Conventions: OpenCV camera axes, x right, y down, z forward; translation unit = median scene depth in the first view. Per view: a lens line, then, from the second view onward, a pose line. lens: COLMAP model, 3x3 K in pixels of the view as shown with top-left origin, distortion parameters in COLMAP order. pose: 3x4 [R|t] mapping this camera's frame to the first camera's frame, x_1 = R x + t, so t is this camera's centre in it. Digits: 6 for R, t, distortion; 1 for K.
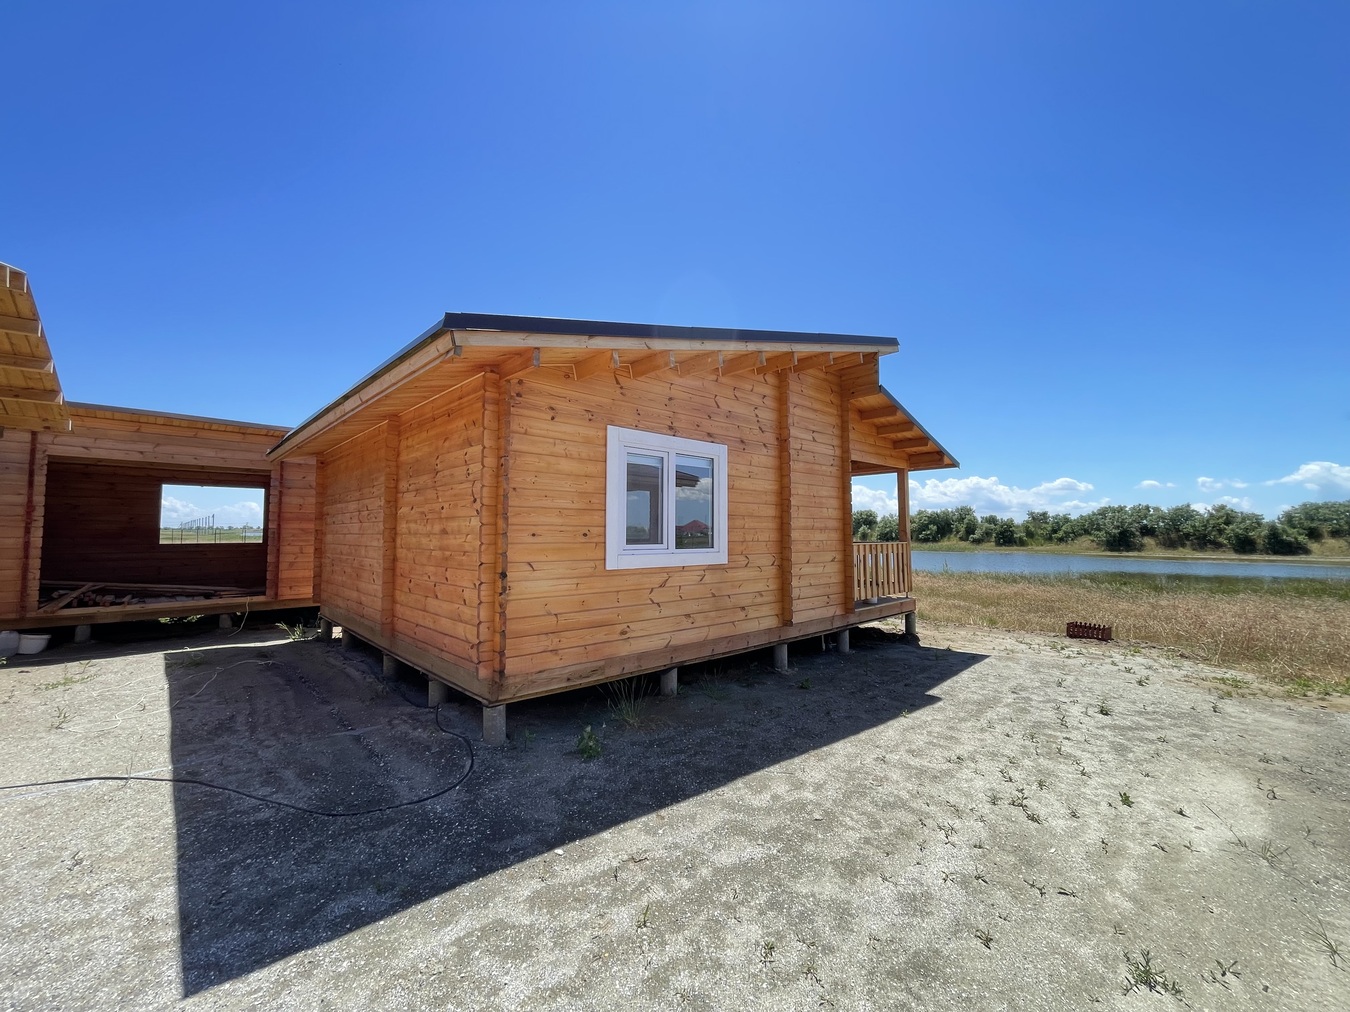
lens RADIAL K [[547.7, 0, 675.0], [0, 547.7, 506.0], [0, 0, 1]] dist [-0.000290, 0.000141]
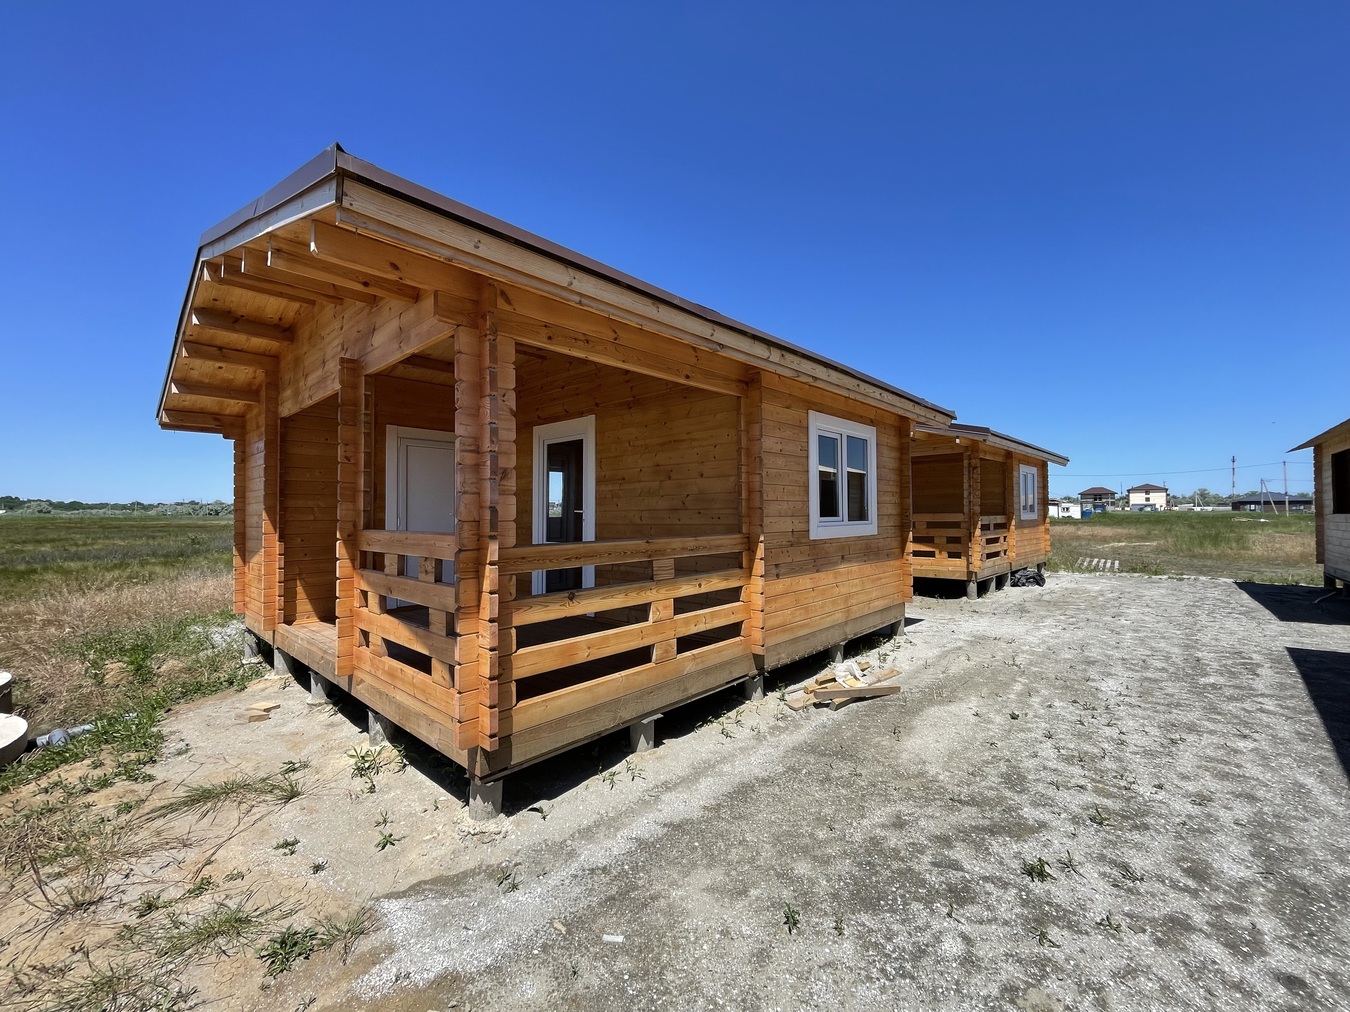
lens RADIAL K [[547.1, 0, 669.8], [0, 547.1, 505.7], [0, 0, 1]] dist [0.014994, -0.005981]
pose [[-0.995449, -0.000412, -0.095299, 0.741225], [0.005615, 0.998000, -0.062958, 0.053304], [0.095134, -0.063207, -0.993456, 0.946890]]
